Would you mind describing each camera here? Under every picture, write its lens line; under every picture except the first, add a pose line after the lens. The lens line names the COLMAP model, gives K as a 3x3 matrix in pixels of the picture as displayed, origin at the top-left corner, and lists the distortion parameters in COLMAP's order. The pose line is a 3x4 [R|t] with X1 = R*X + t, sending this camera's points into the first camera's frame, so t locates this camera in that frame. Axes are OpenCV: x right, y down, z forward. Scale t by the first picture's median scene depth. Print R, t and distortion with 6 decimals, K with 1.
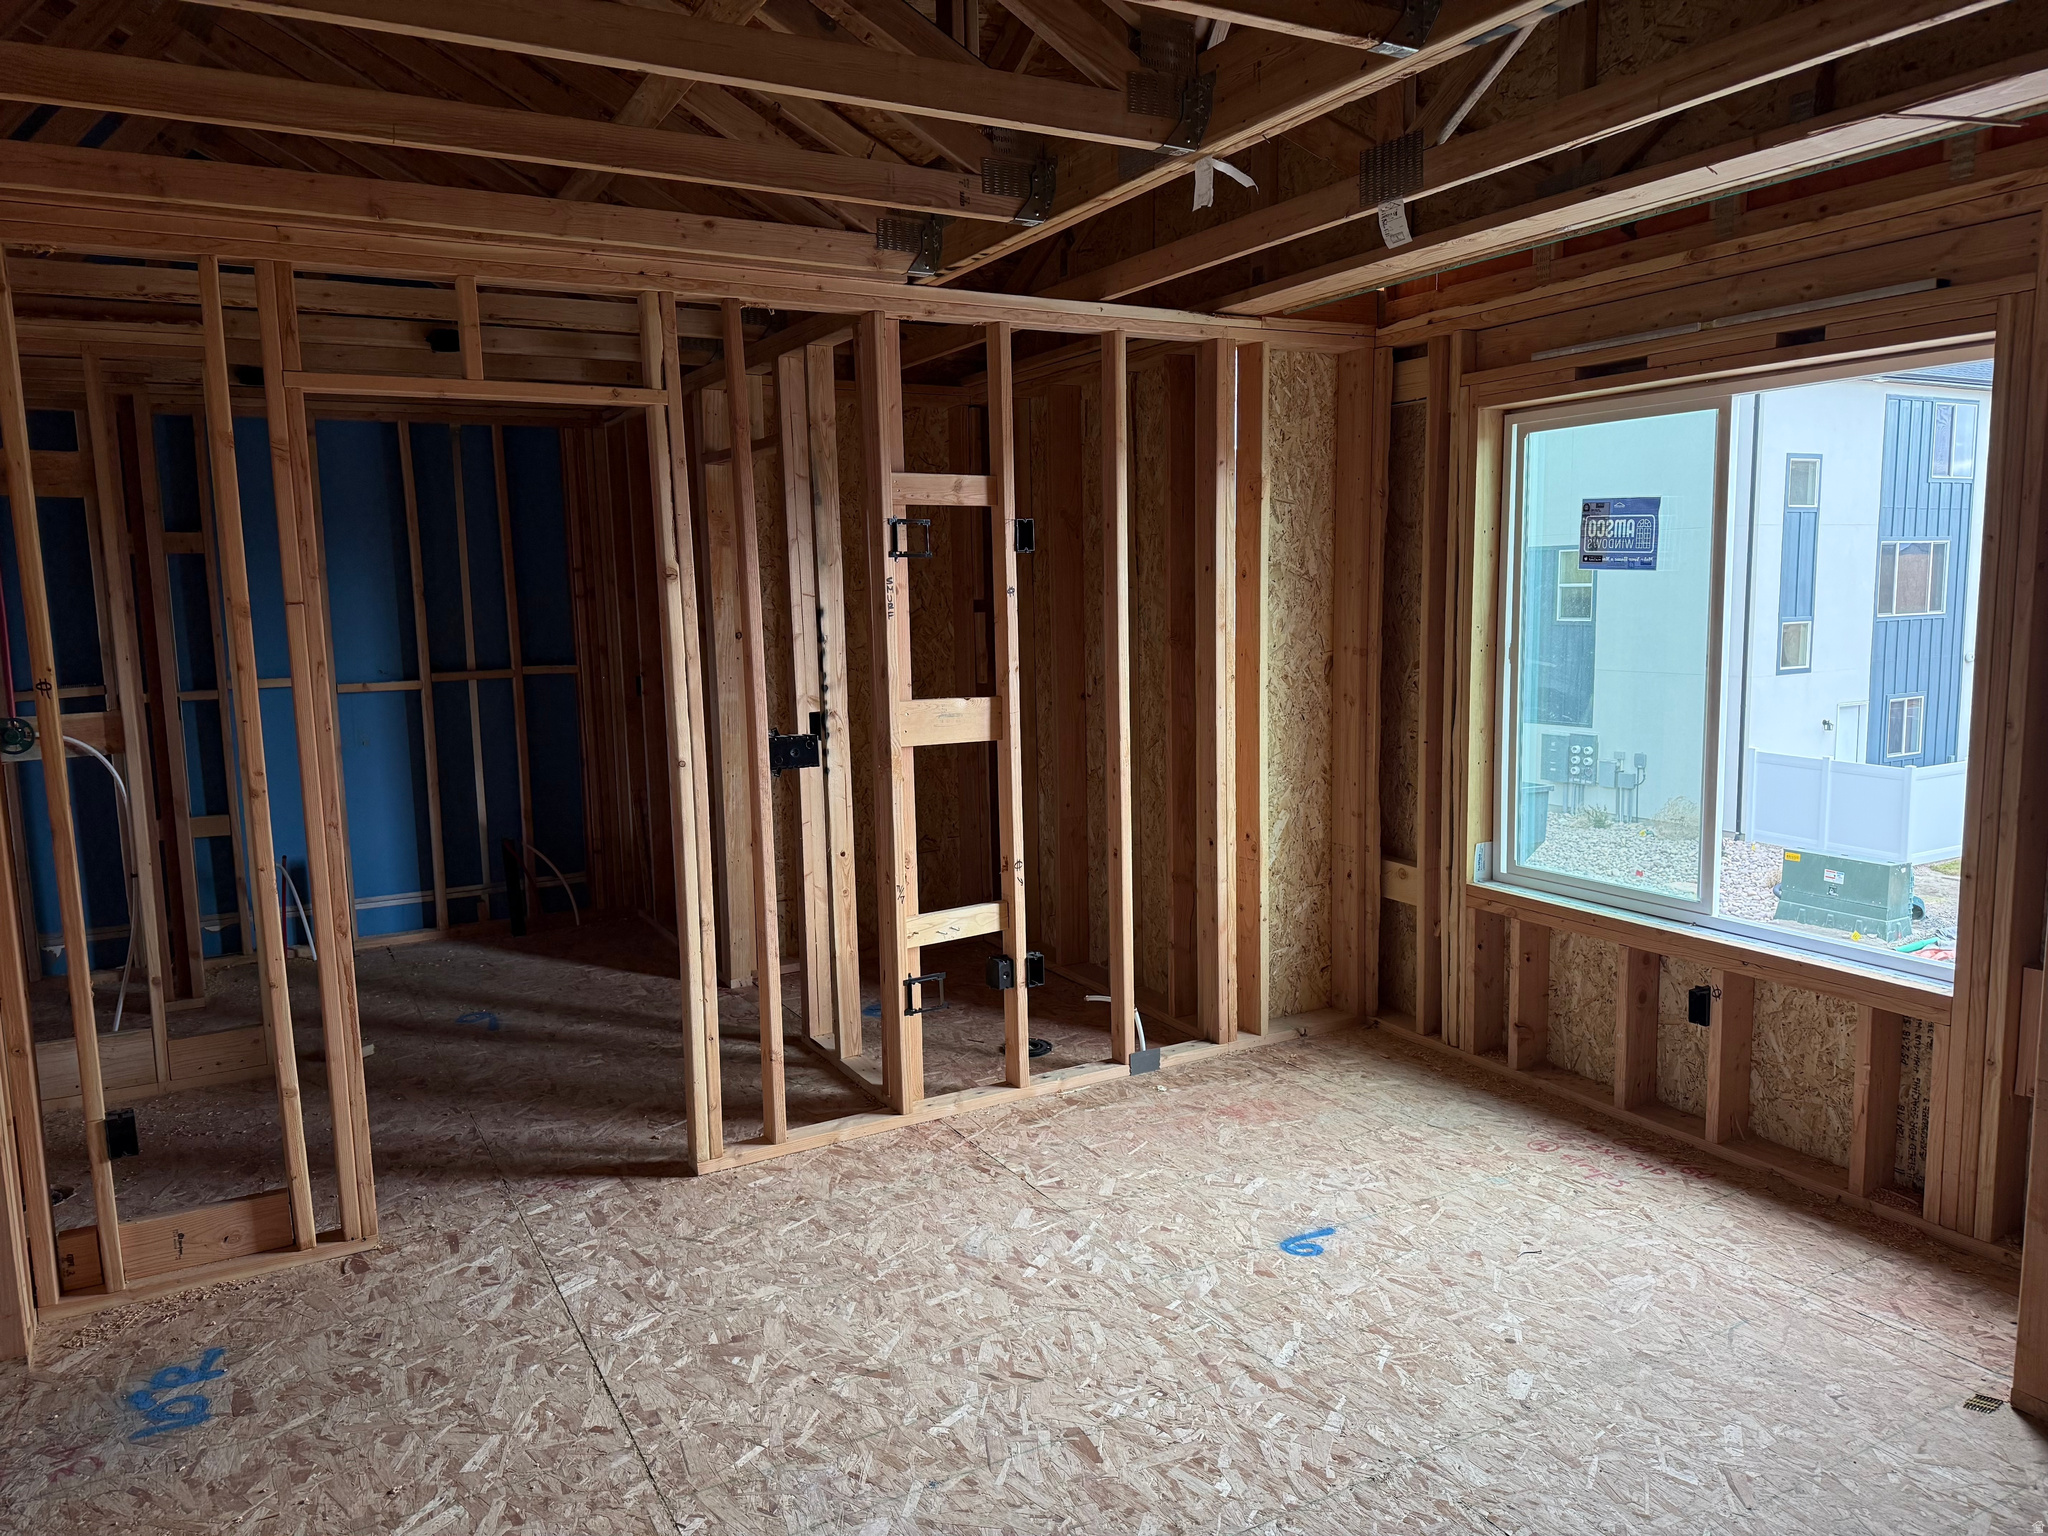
lens RADIAL K [[1423.0, 0, 1024.0], [0, 1423.0, 768.0], [0, 0, 1]] dist [0.118746, -0.150611]
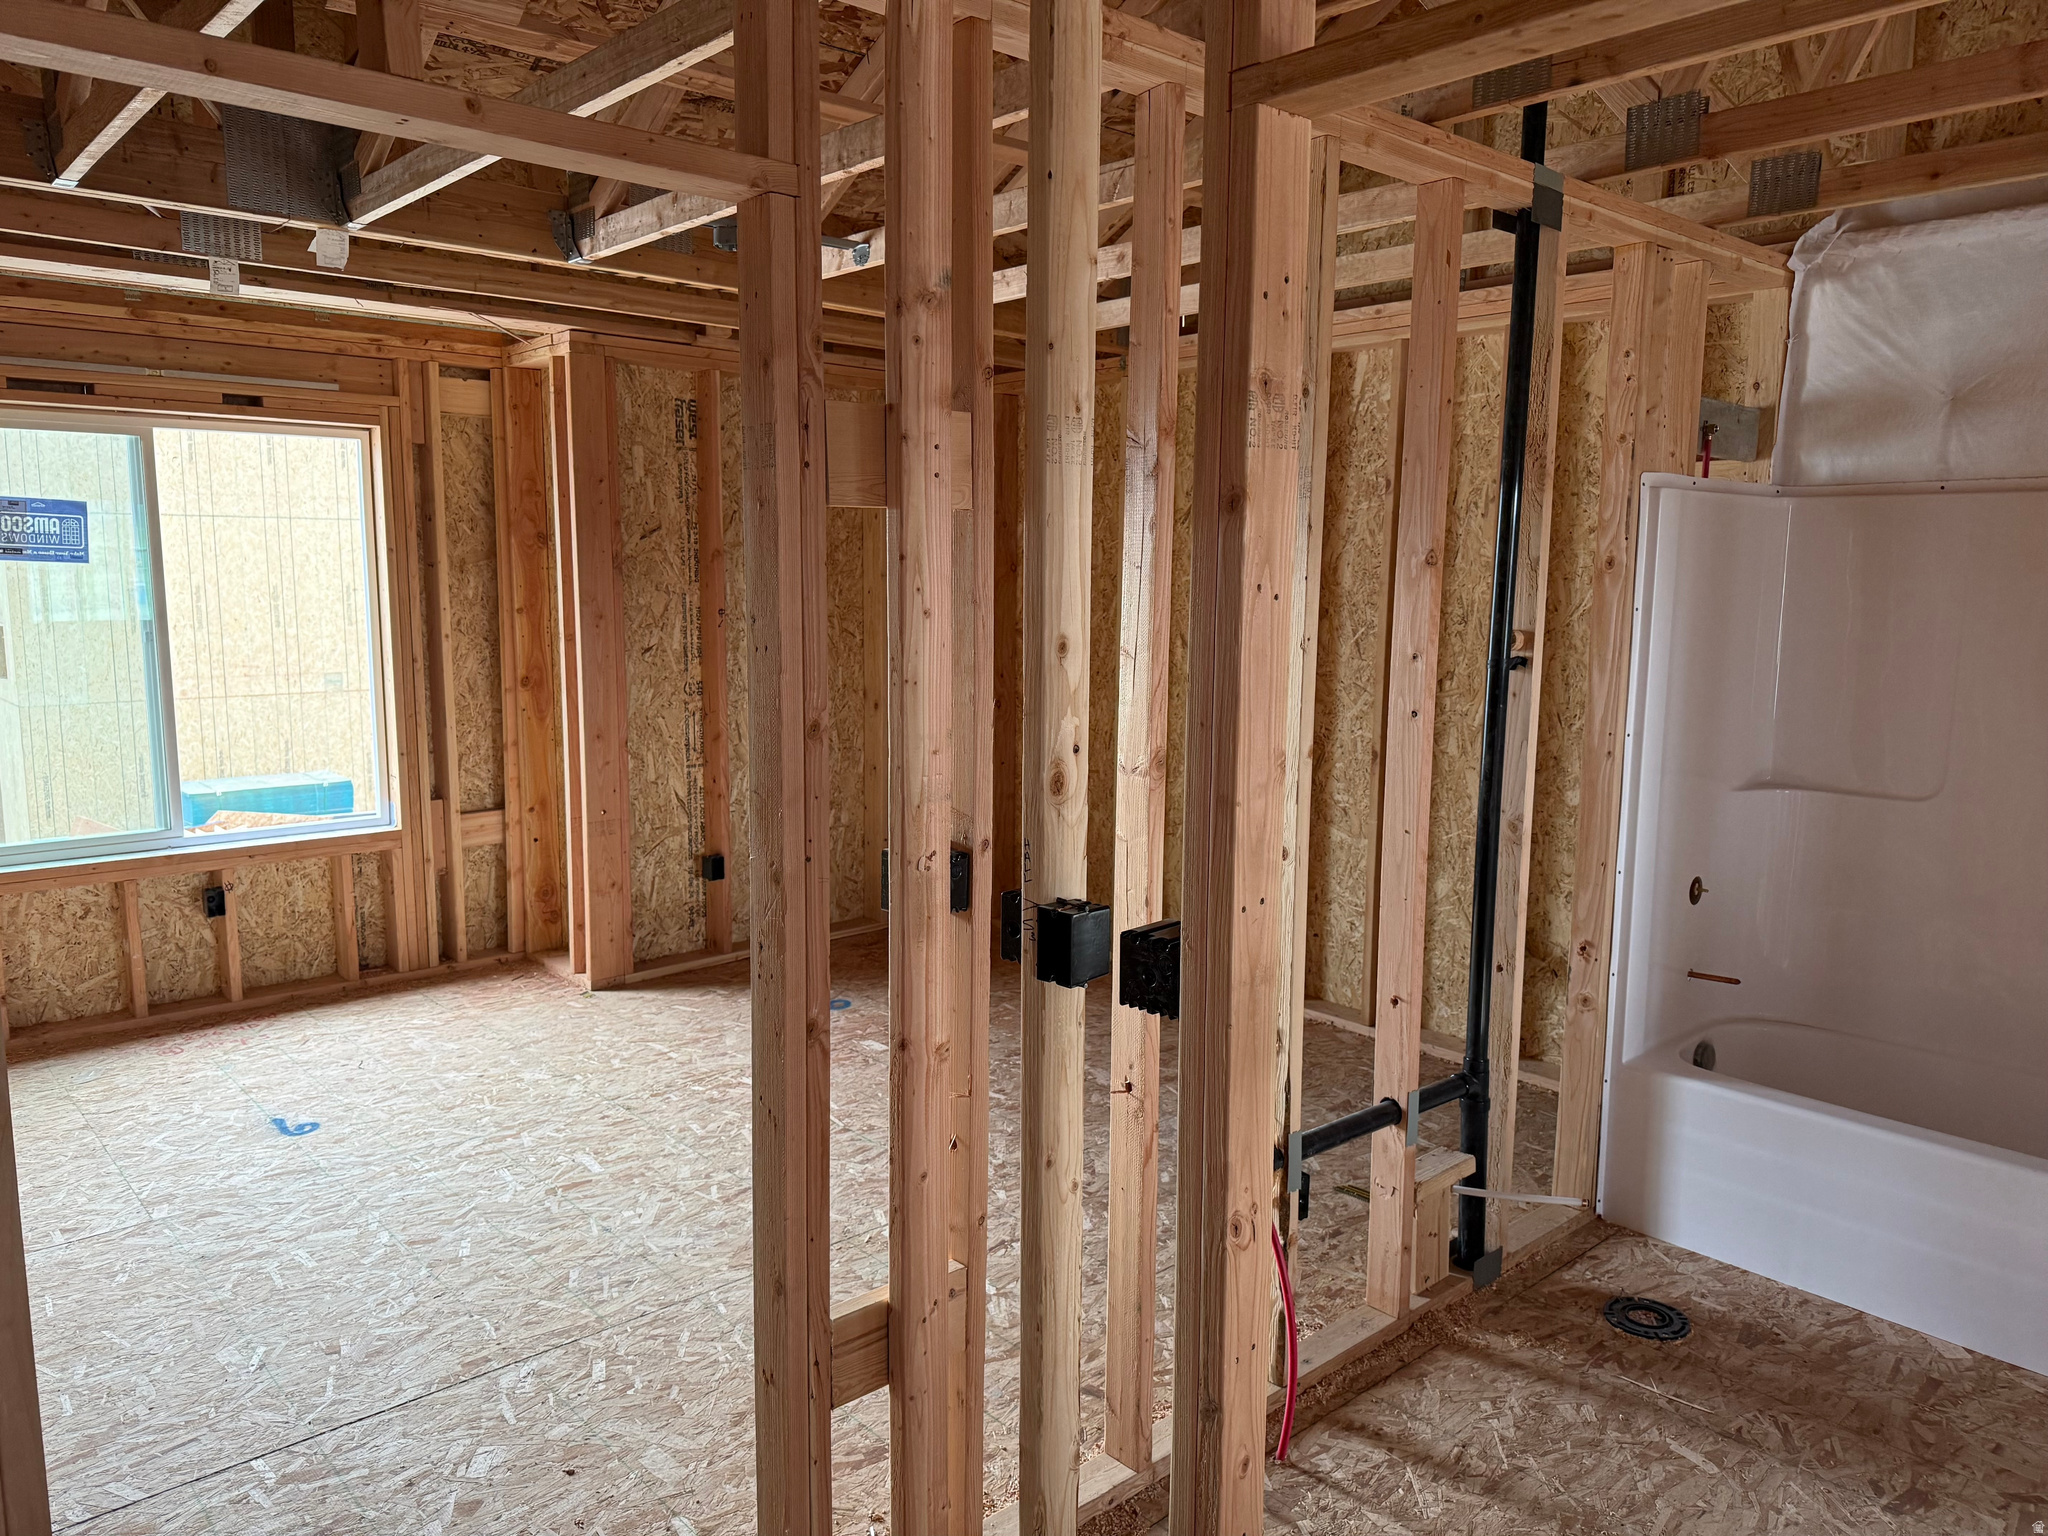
lens RADIAL K [[1423.0, 0, 1024.0], [0, 1423.0, 768.0], [0, 0, 1]] dist [0.118746, -0.150611]
pose [[-0.215733, -0.117966, 0.969300, -0.948522], [0.120883, 0.981813, 0.146394, -0.057072], [-0.968941, 0.148754, -0.197550, 0.548873]]
